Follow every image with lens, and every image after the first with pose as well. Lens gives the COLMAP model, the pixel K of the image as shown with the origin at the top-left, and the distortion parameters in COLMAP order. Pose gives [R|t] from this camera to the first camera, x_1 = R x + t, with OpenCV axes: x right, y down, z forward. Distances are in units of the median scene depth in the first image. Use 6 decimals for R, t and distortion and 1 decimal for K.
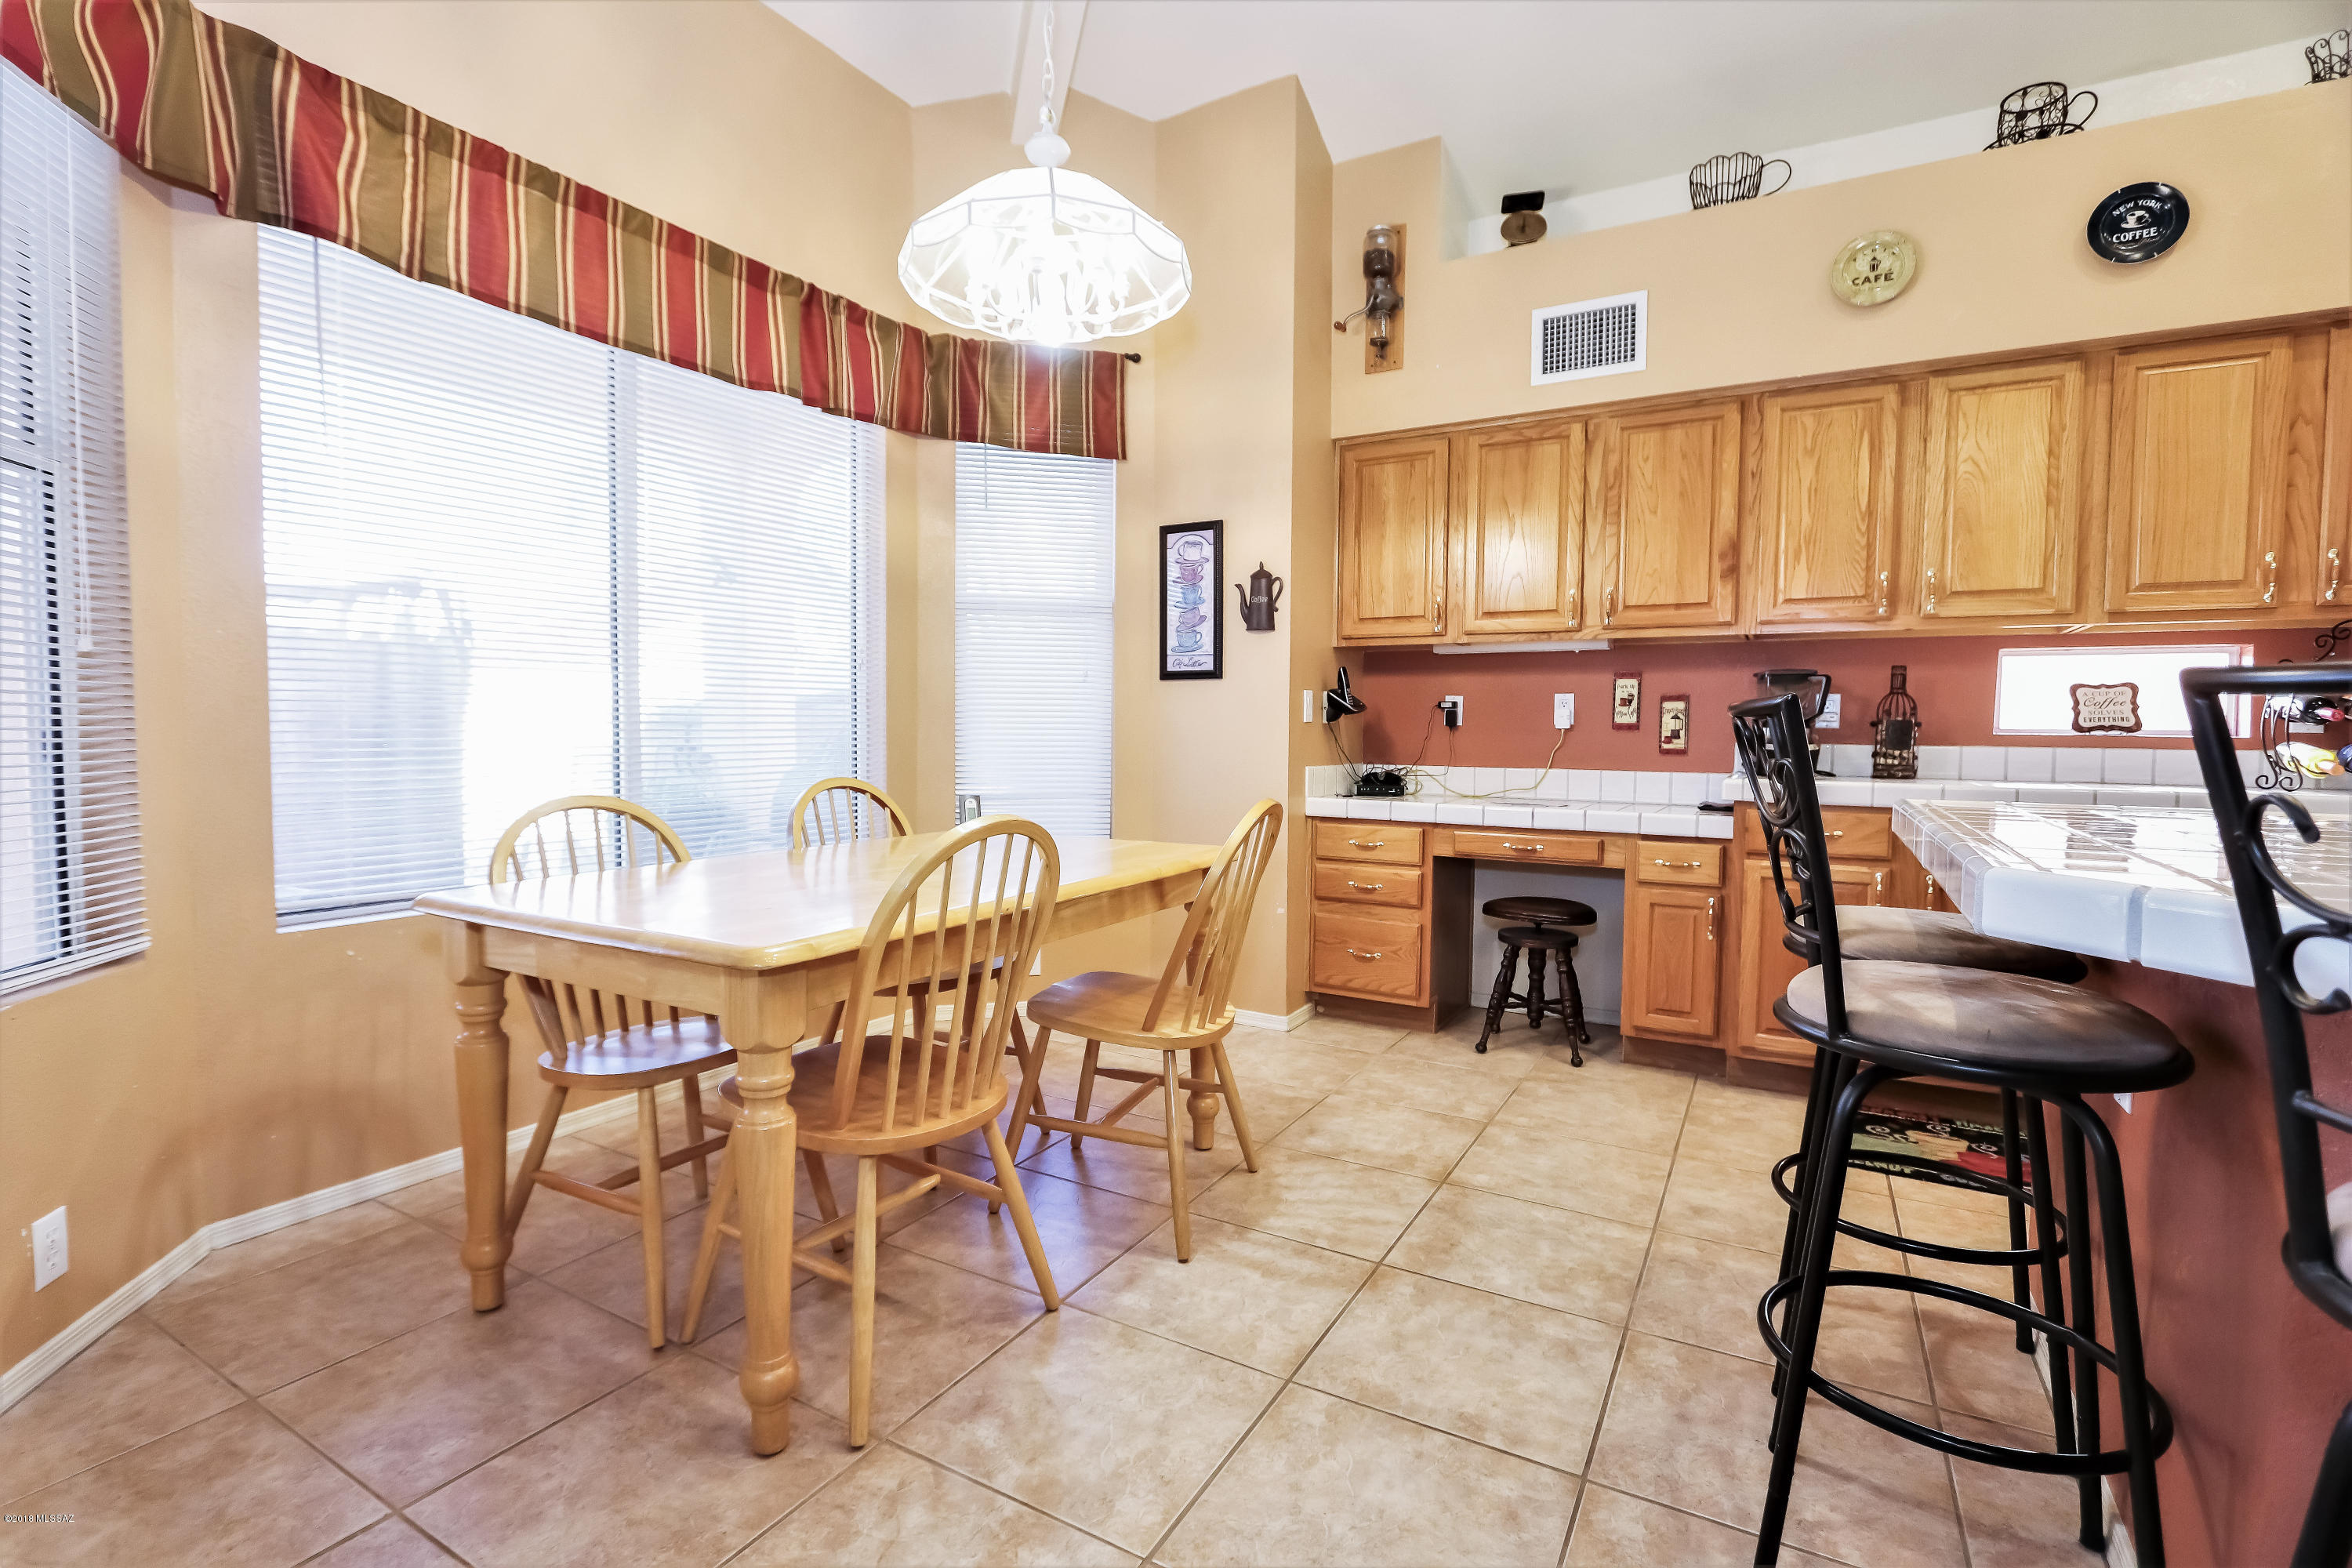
lens RADIAL K [[1090.8, 0, 1147.1], [0, 1090.8, 776.3], [0, 0, 1]] dist [-0.021793, 0.004306]
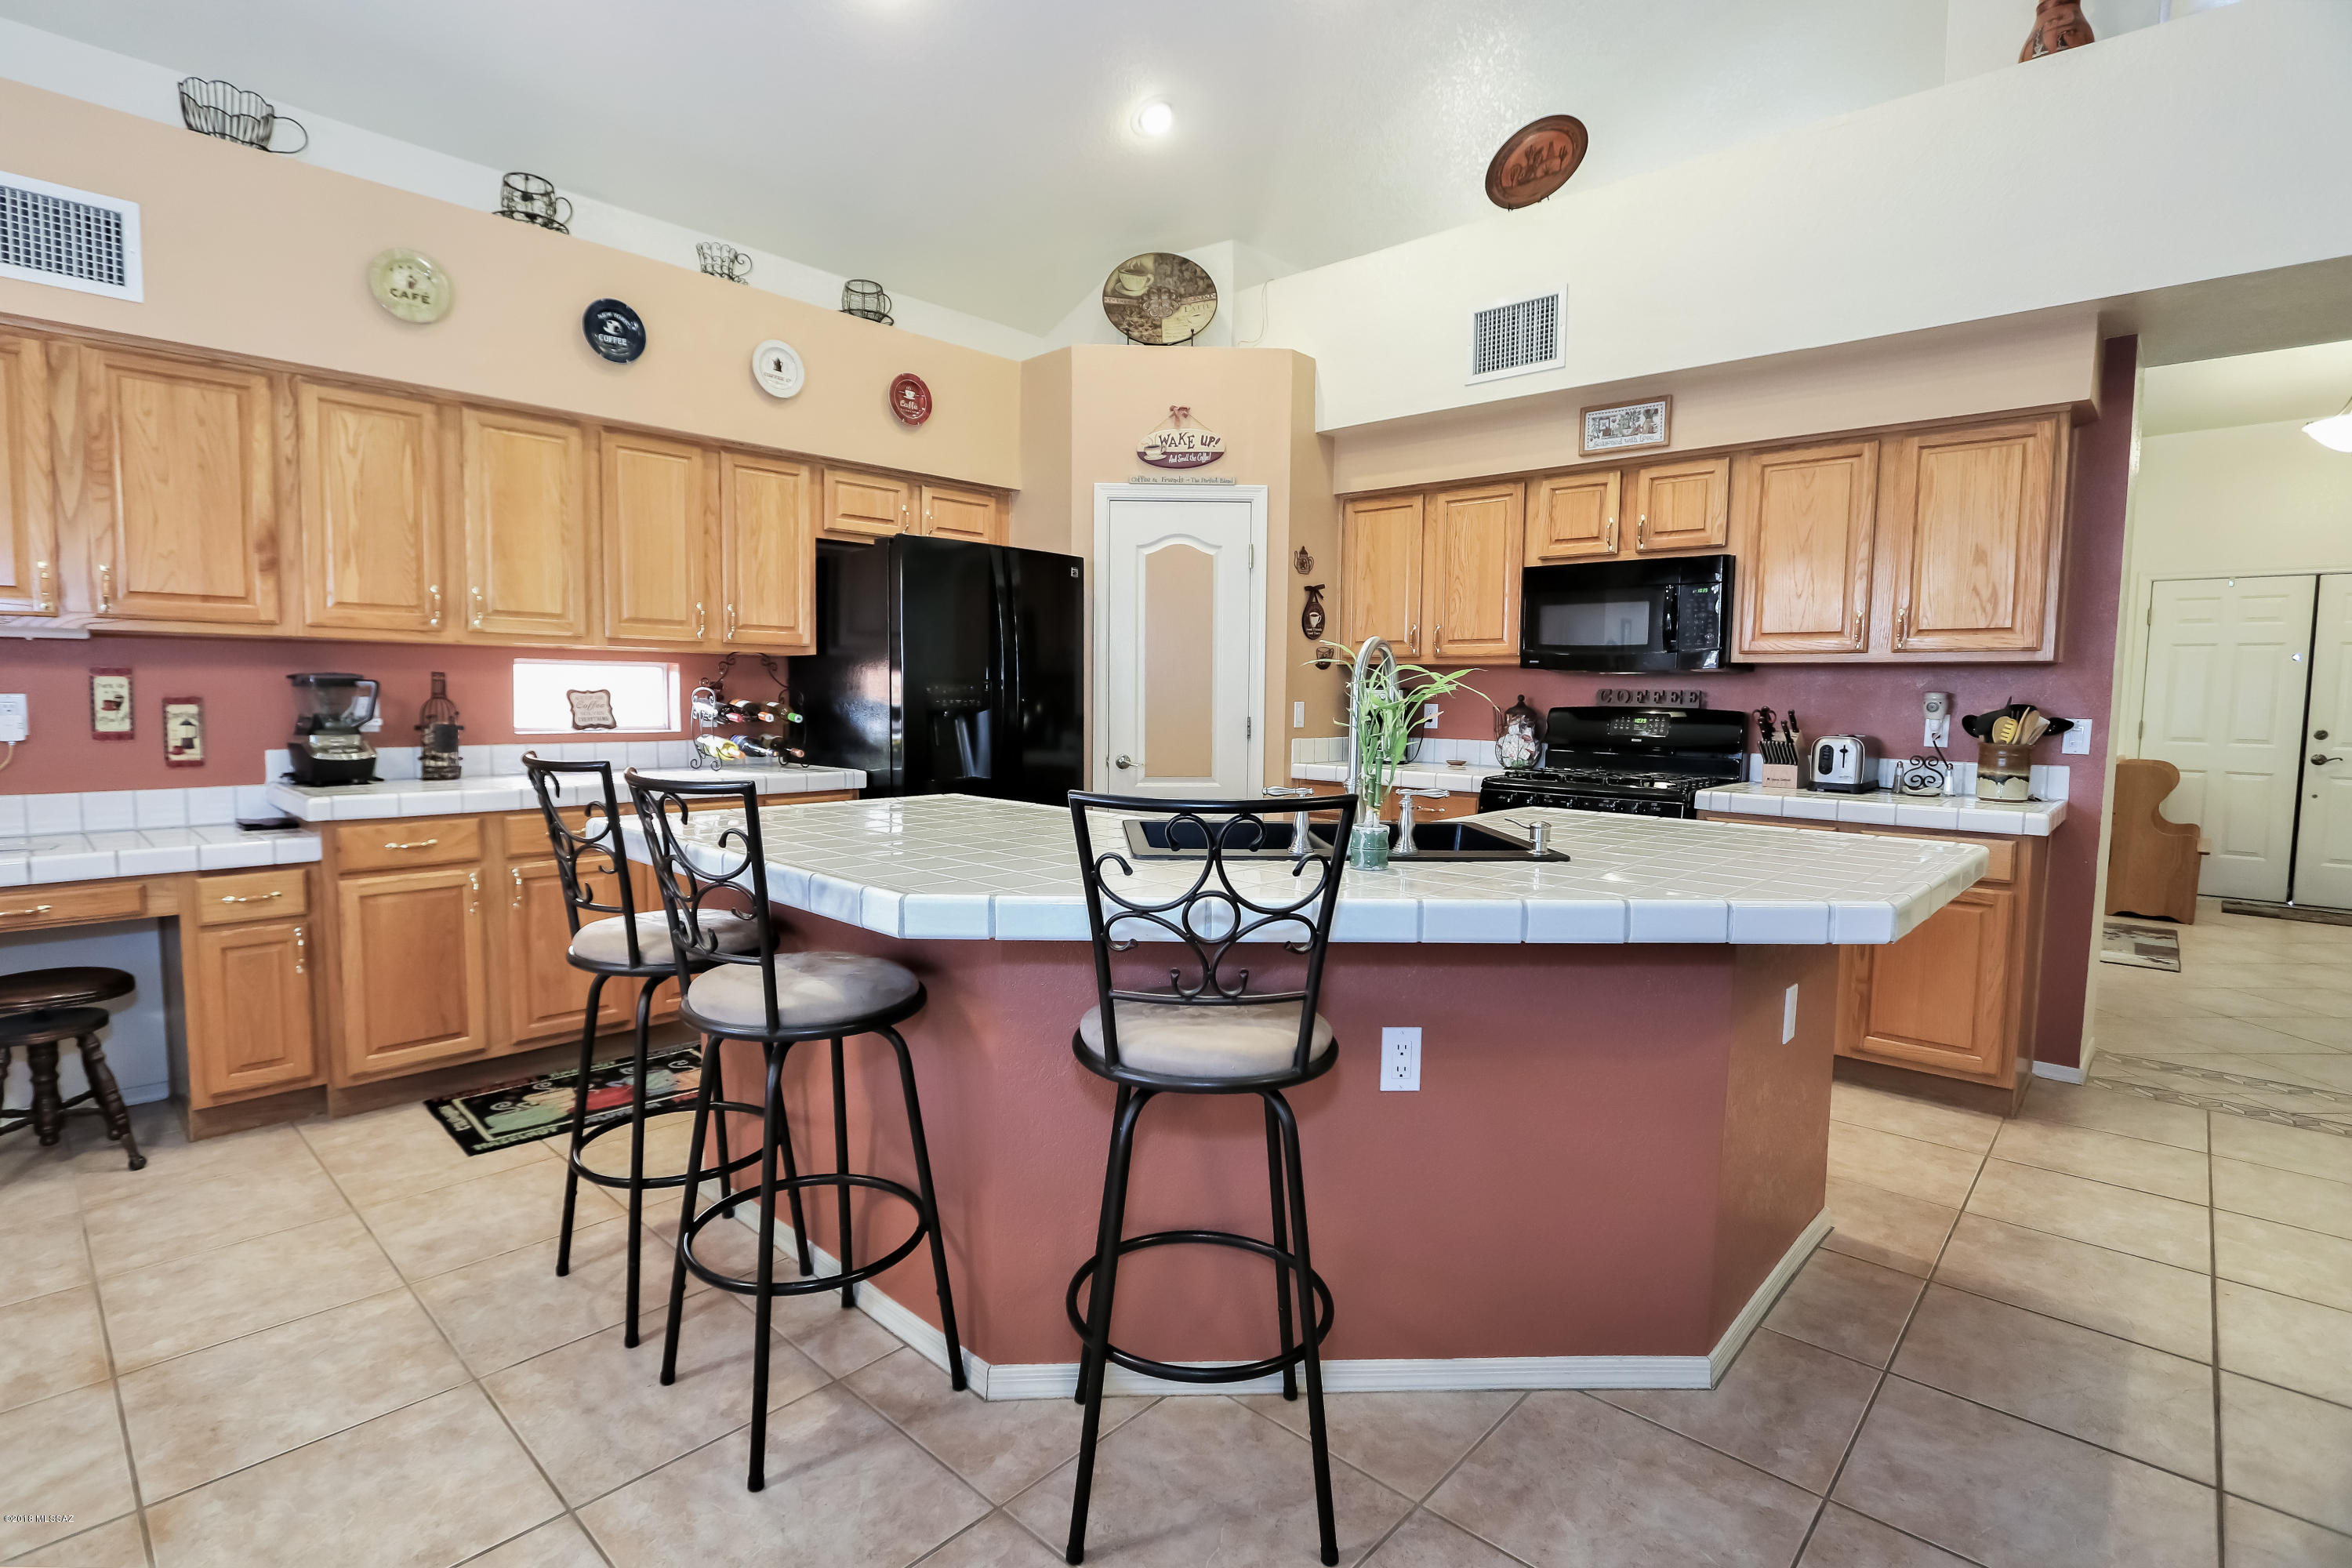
lens RADIAL K [[1118.3, 0, 1148.7], [0, 1118.3, 775.9], [0, 0, 1]] dist [-0.023063, 0.005057]
pose [[0.215560, -0.080459, 0.973170, -0.214484], [0.032381, 0.996641, 0.075227, -0.060433], [-0.975954, 0.015296, 0.217441, 0.091008]]
